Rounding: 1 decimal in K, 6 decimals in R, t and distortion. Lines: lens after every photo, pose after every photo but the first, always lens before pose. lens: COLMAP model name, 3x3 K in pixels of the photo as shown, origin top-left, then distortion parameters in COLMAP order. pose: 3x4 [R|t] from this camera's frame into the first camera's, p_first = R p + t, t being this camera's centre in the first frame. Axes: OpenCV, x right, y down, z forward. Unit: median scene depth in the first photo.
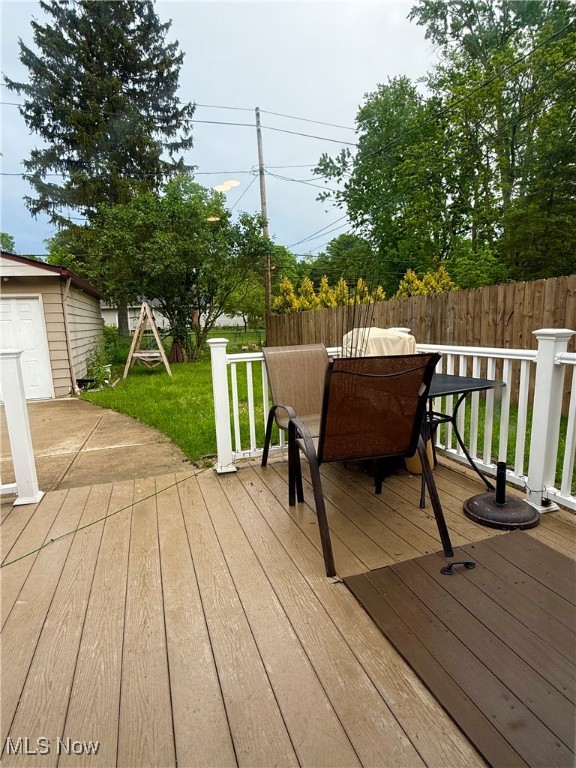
lens RADIAL K [[393.6, 0, 287.6], [0, 393.6, 385.5], [0, 0, 1]] dist [-0.002144, -0.000076]
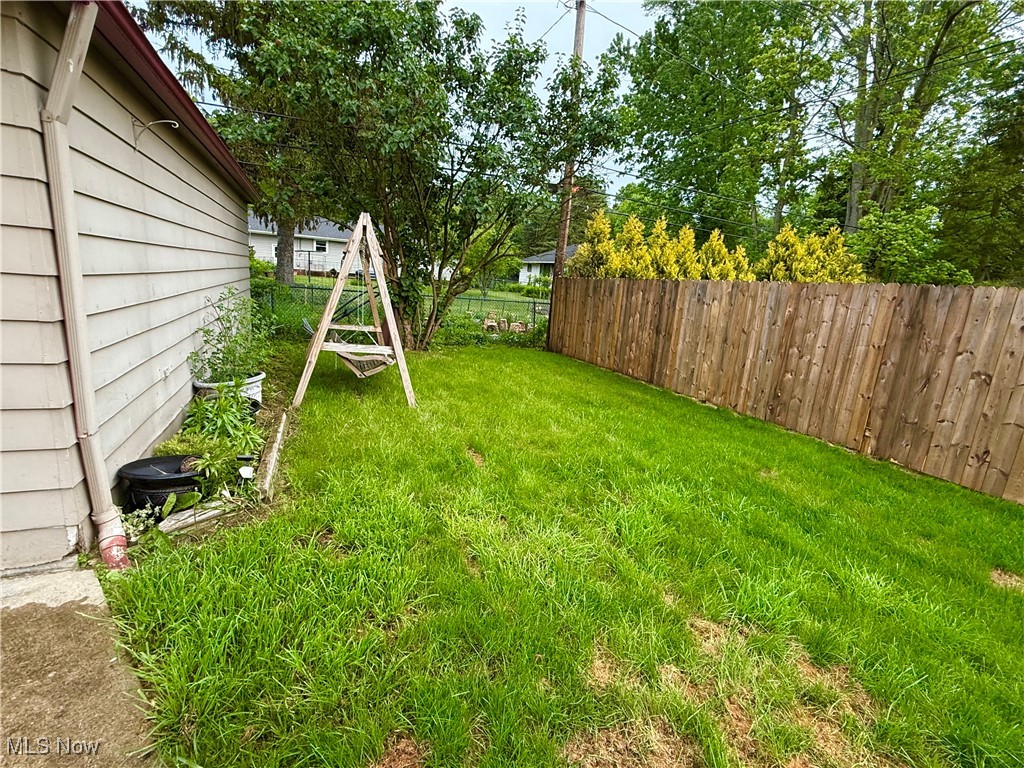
lens RADIAL K [[478.2, 0, 511.6], [0, 478.2, 387.0], [0, 0, 1]] dist [0.000480, -0.000449]
pose [[0.992643, 0.097267, 0.072106, -0.149173], [-0.101273, 0.993384, 0.054147, -0.051351], [-0.066362, -0.061051, 0.995926, 0.320864]]
